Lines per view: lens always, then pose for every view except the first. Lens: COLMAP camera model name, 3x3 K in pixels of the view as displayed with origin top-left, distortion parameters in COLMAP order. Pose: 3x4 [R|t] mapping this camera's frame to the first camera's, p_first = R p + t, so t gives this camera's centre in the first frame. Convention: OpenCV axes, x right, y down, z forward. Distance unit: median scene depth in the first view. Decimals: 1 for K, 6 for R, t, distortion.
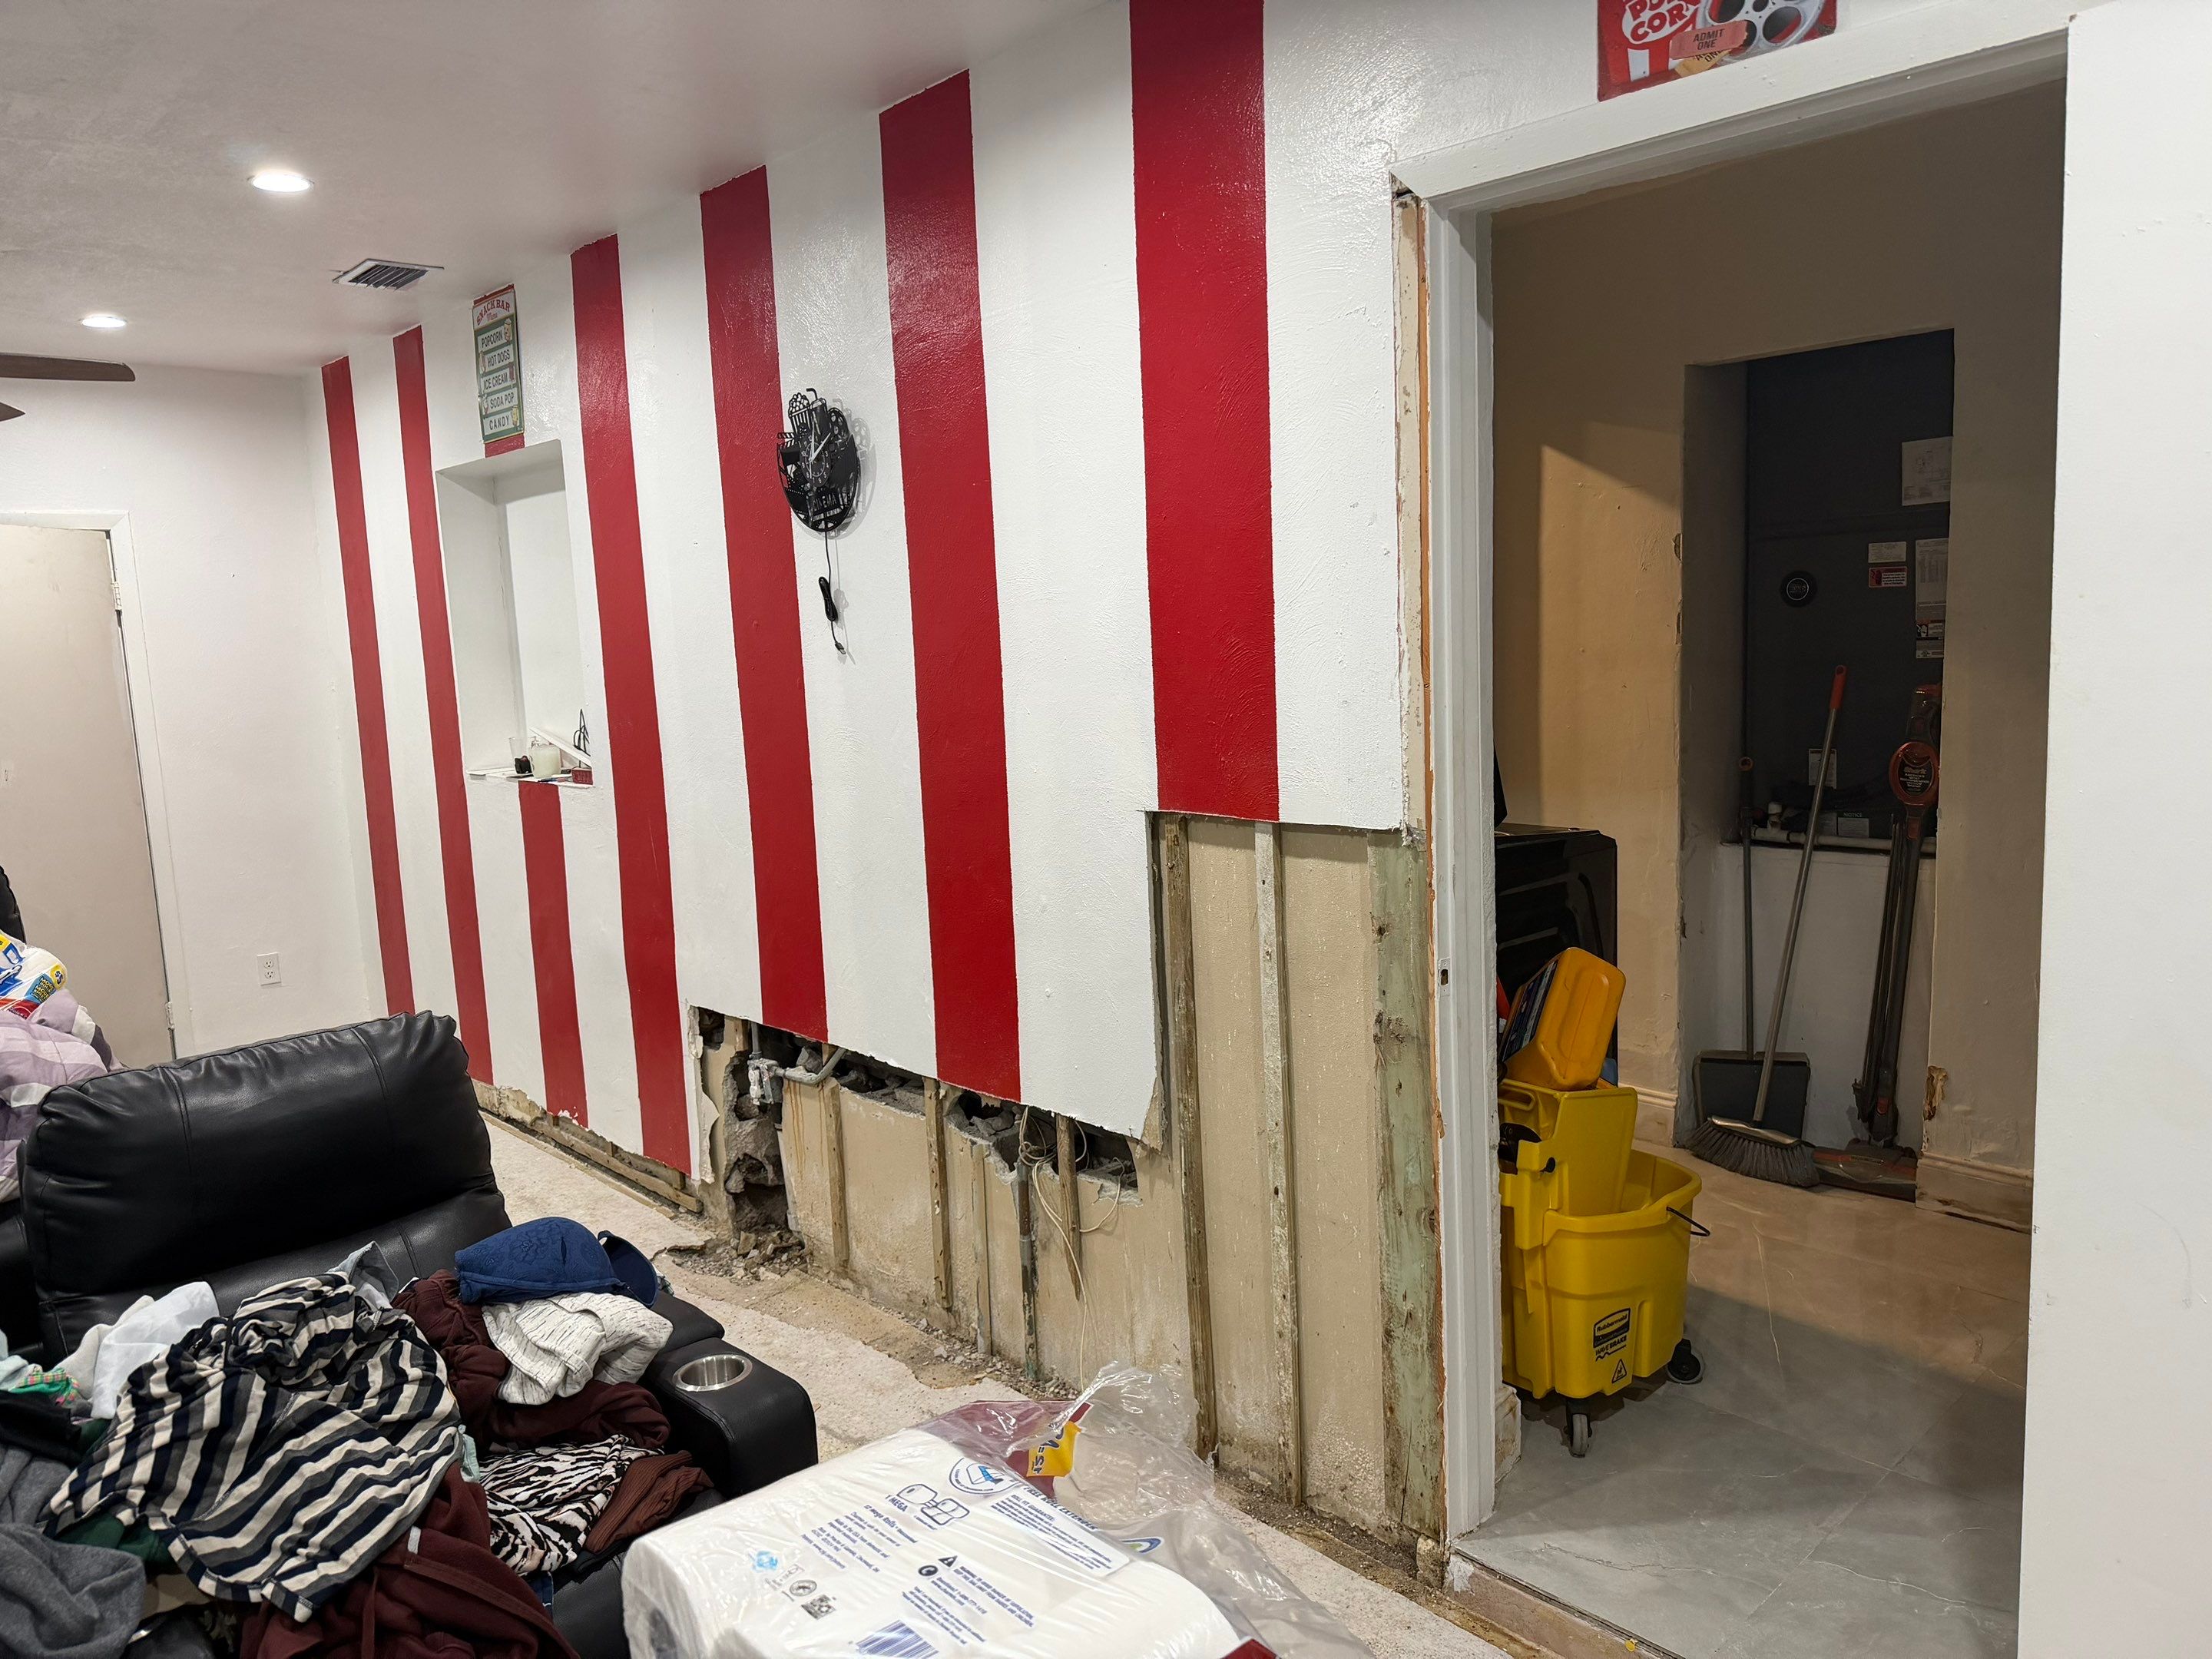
lens RADIAL K [[1590.3, 0, 1114.8], [0, 1590.3, 816.7], [0, 0, 1]] dist [0.039598, -0.057539]
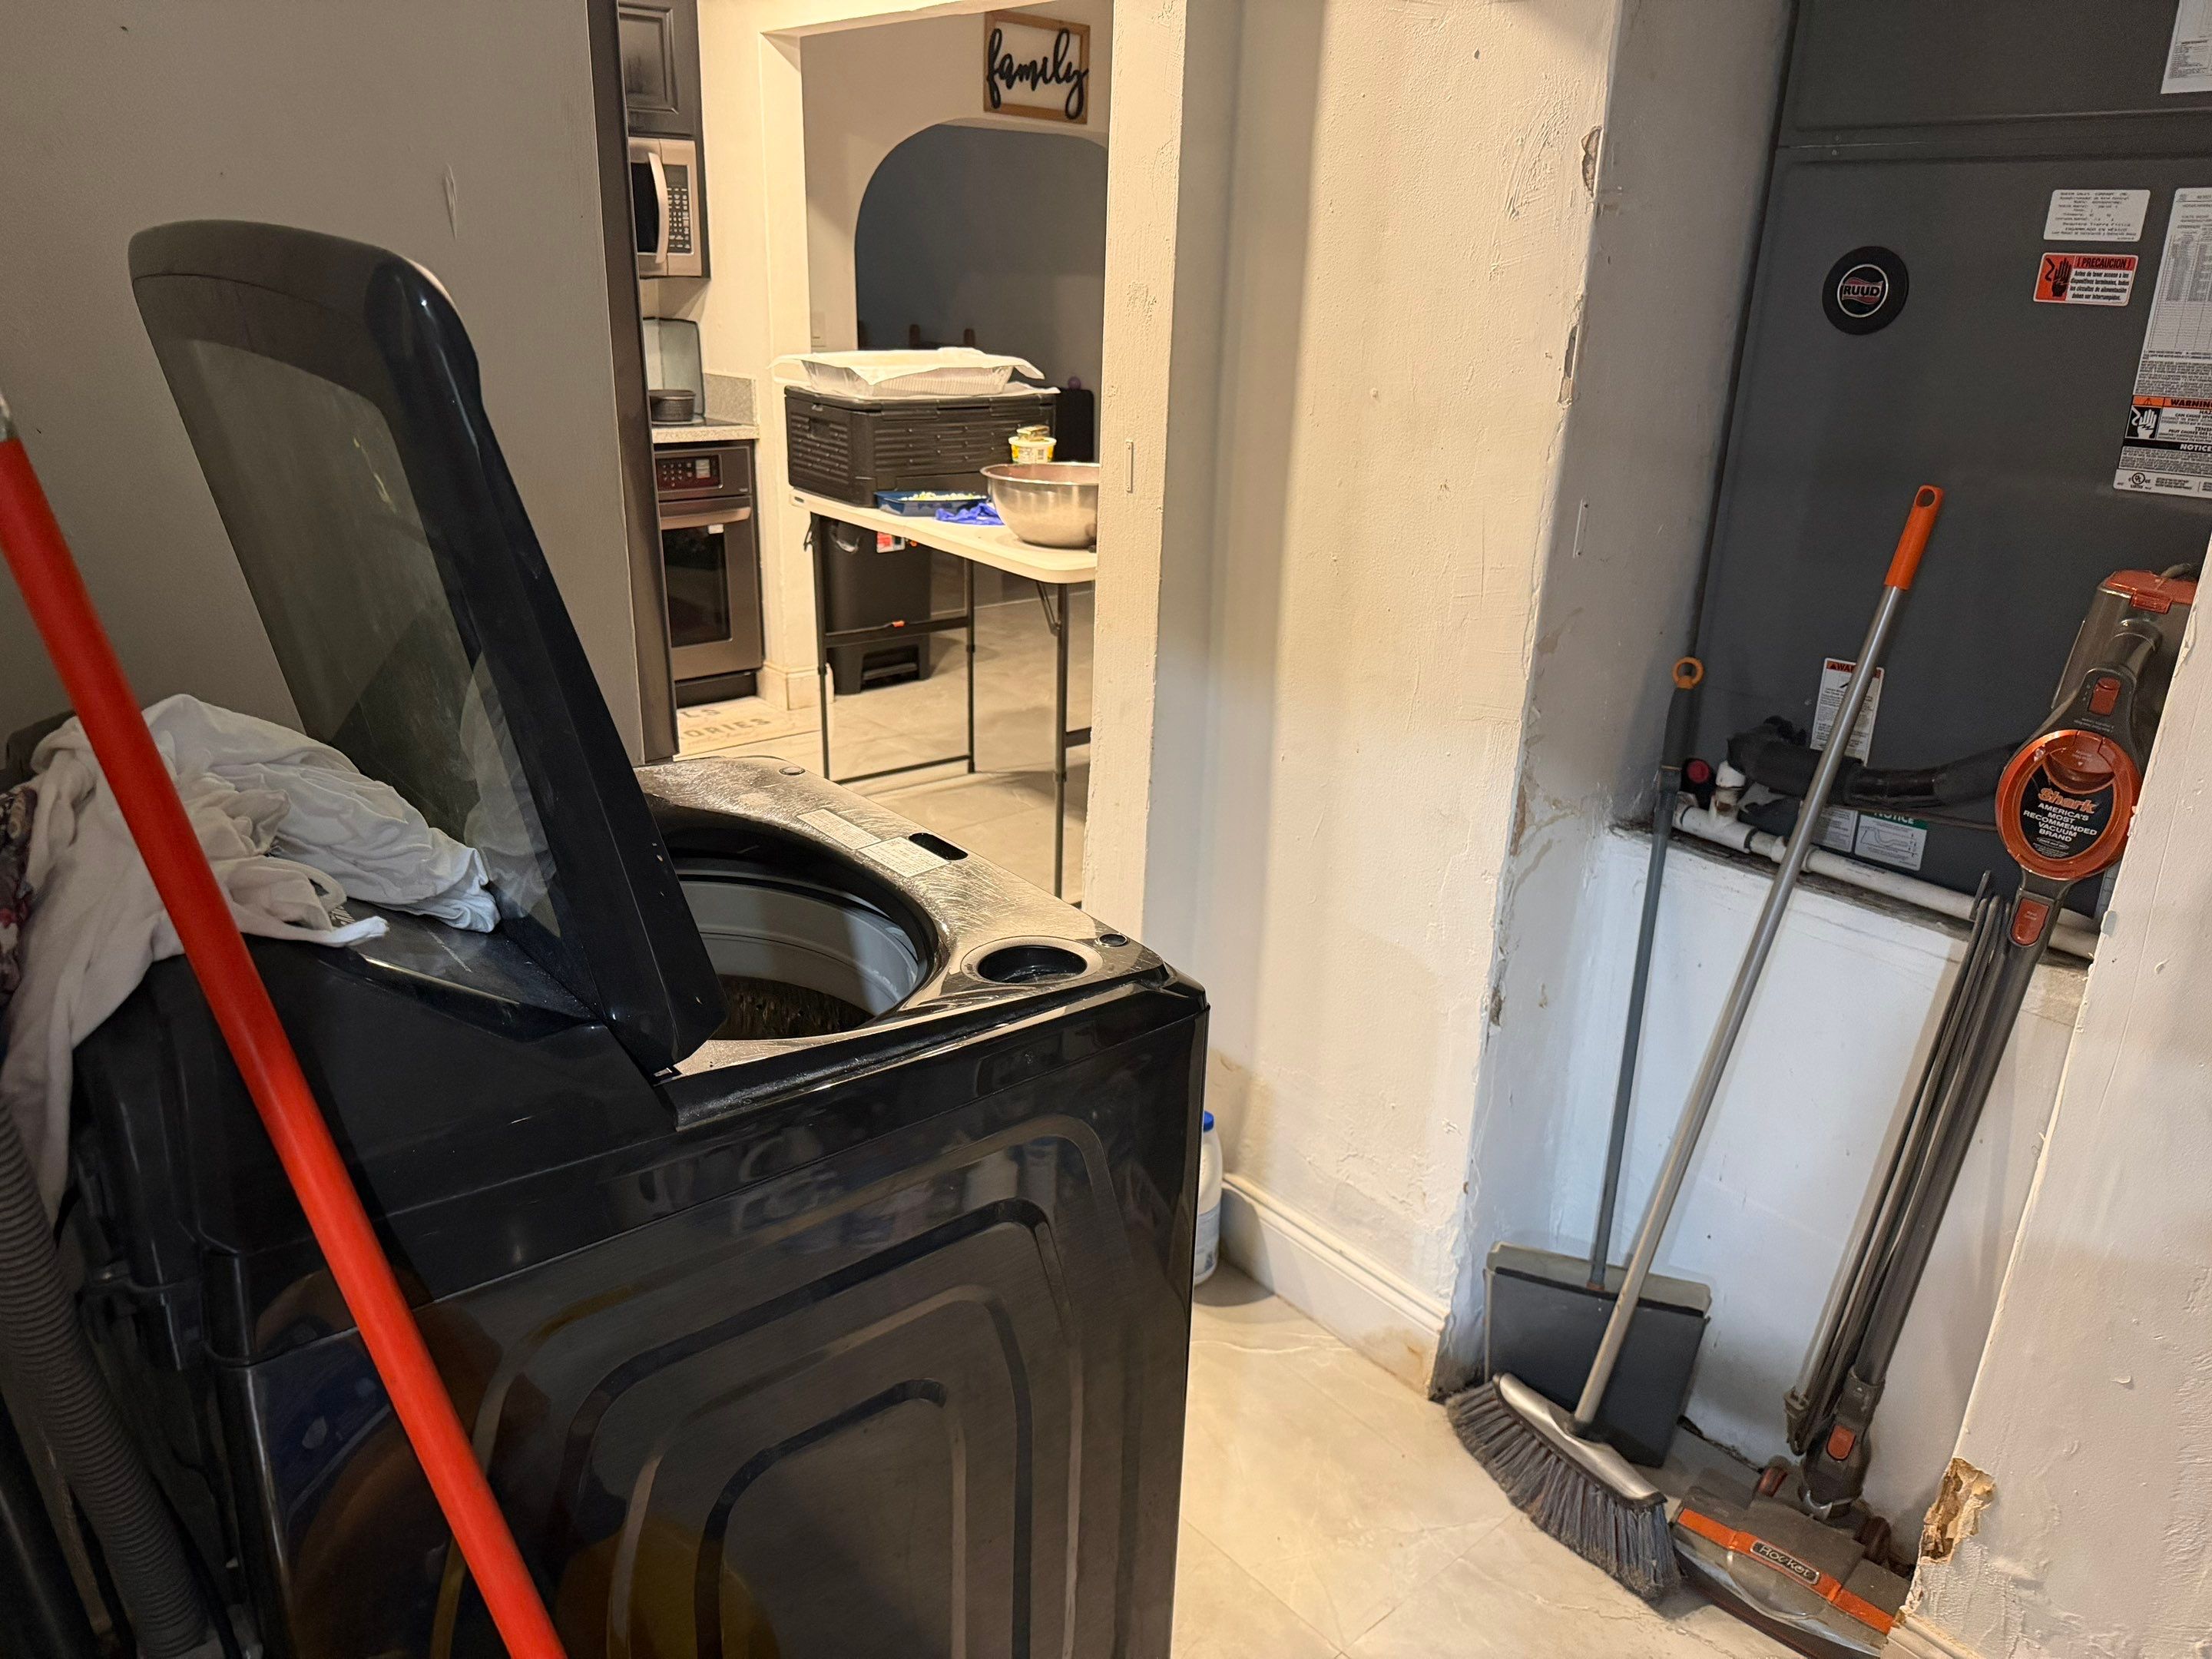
lens RADIAL K [[1590.3, 0, 1114.8], [0, 1590.3, 816.7], [0, 0, 1]] dist [0.039598, -0.057539]
pose [[0.996358, 0.084653, -0.010178, 0.245681], [-0.080547, 0.973668, 0.213268, -0.081070], [0.027964, -0.211671, 0.976941, 0.550538]]
